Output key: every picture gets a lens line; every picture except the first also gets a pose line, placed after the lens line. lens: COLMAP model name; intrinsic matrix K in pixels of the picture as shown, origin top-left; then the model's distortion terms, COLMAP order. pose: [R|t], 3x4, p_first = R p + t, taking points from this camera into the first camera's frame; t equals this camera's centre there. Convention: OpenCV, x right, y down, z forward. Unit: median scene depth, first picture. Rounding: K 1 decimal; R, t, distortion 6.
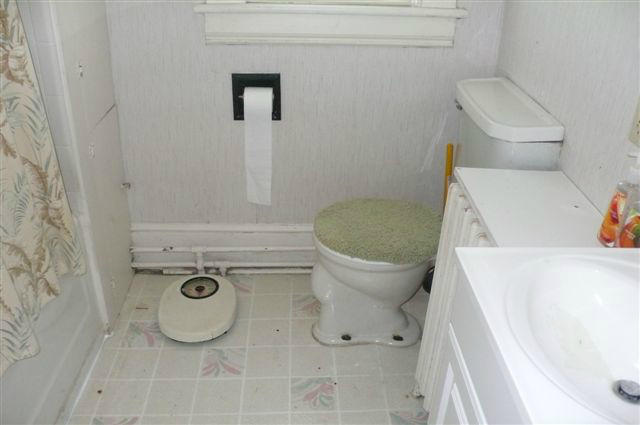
lens RADIAL K [[577.3, 0, 320.0], [0, 577.3, 212.5], [0, 0, 1]] dist [-0.120252, 0.064312]
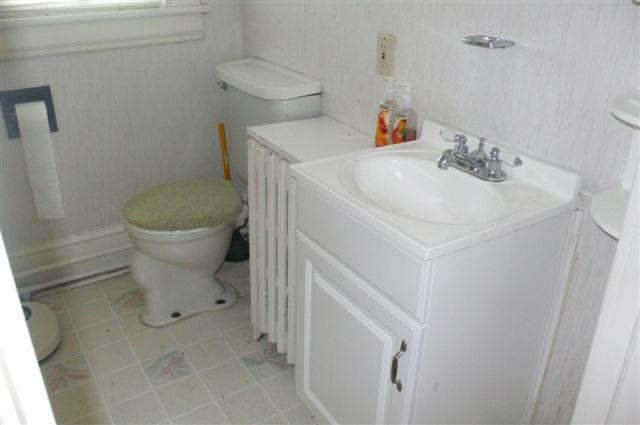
lens RADIAL K [[577.3, 0, 320.0], [0, 577.3, 212.5], [0, 0, 1]] dist [-0.120252, 0.064312]
pose [[0.864647, -0.233966, 0.444574, -0.156697], [0.248944, 0.968186, 0.025359, 0.075816], [-0.436364, 0.088747, 0.895383, -0.090647]]
